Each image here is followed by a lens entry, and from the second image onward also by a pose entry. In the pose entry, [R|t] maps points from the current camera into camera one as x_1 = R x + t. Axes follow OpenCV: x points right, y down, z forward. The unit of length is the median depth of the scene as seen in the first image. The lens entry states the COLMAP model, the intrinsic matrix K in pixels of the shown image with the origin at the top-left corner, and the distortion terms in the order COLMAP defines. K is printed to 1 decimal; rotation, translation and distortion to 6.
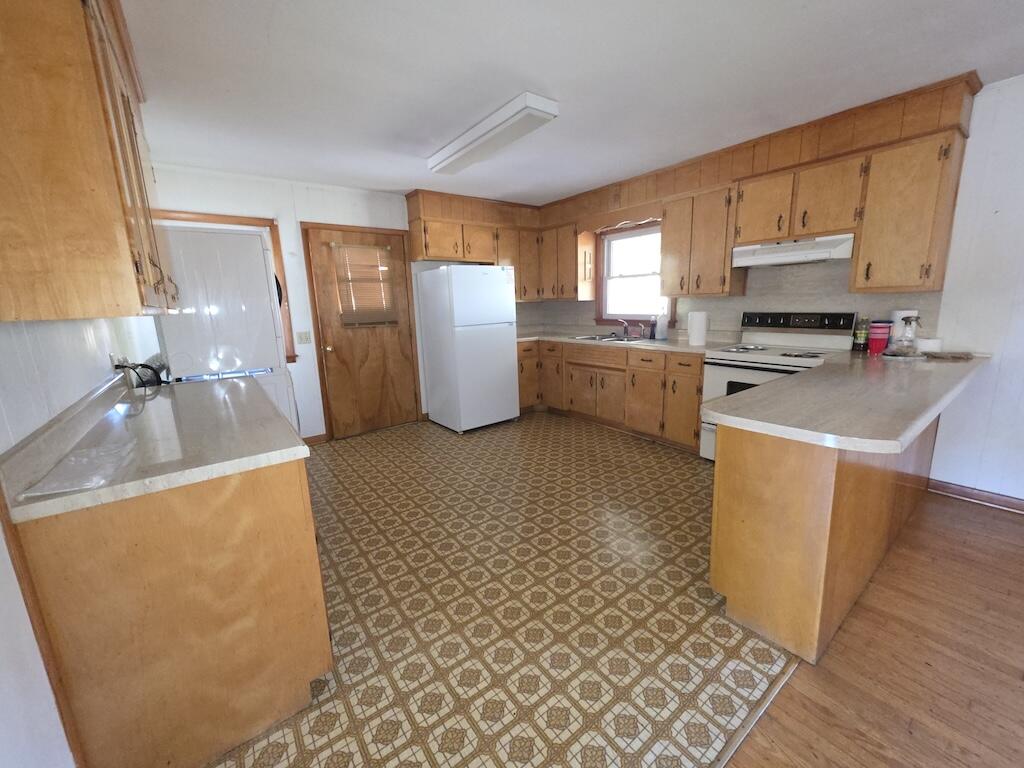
lens RADIAL K [[405.8, 0, 511.5], [0, 405.8, 379.3], [0, 0, 1]] dist [-0.000879, -0.000054]
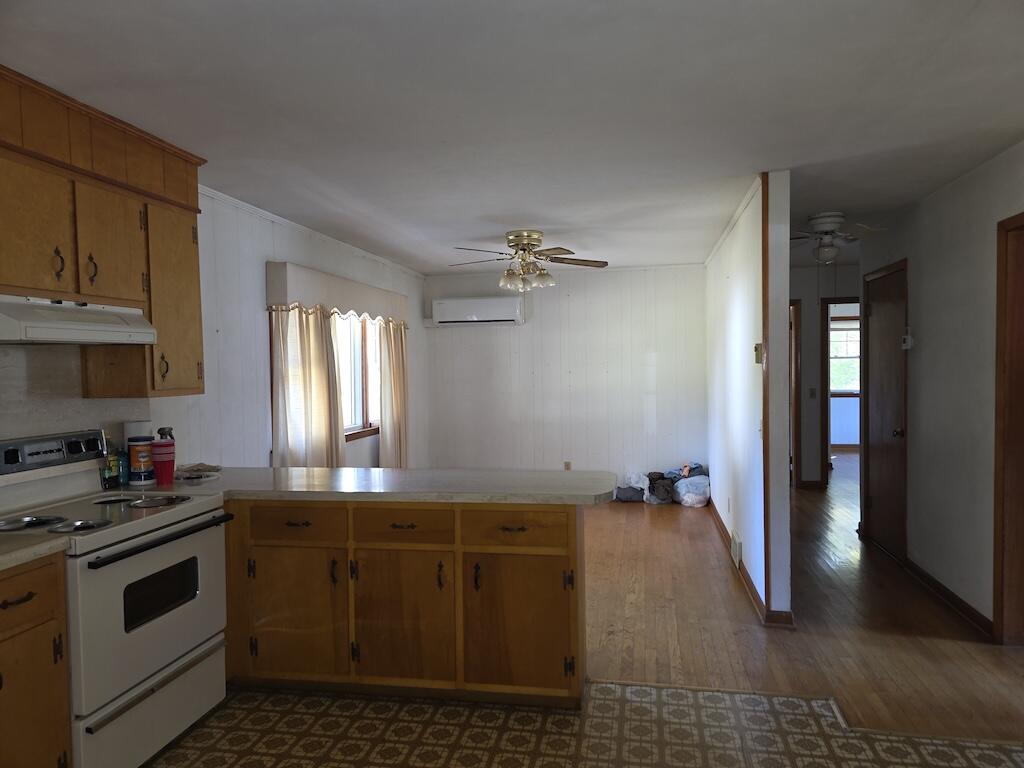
lens RADIAL K [[700.1, 0, 514.0], [0, 700.1, 388.4], [0, 0, 1]] dist [0.004763, 0.000860]
pose [[-0.677611, 0.021361, 0.735110, -0.421955], [0.180714, 0.973766, 0.138283, -0.295452], [-0.712871, 0.226547, -0.663695, 1.417407]]
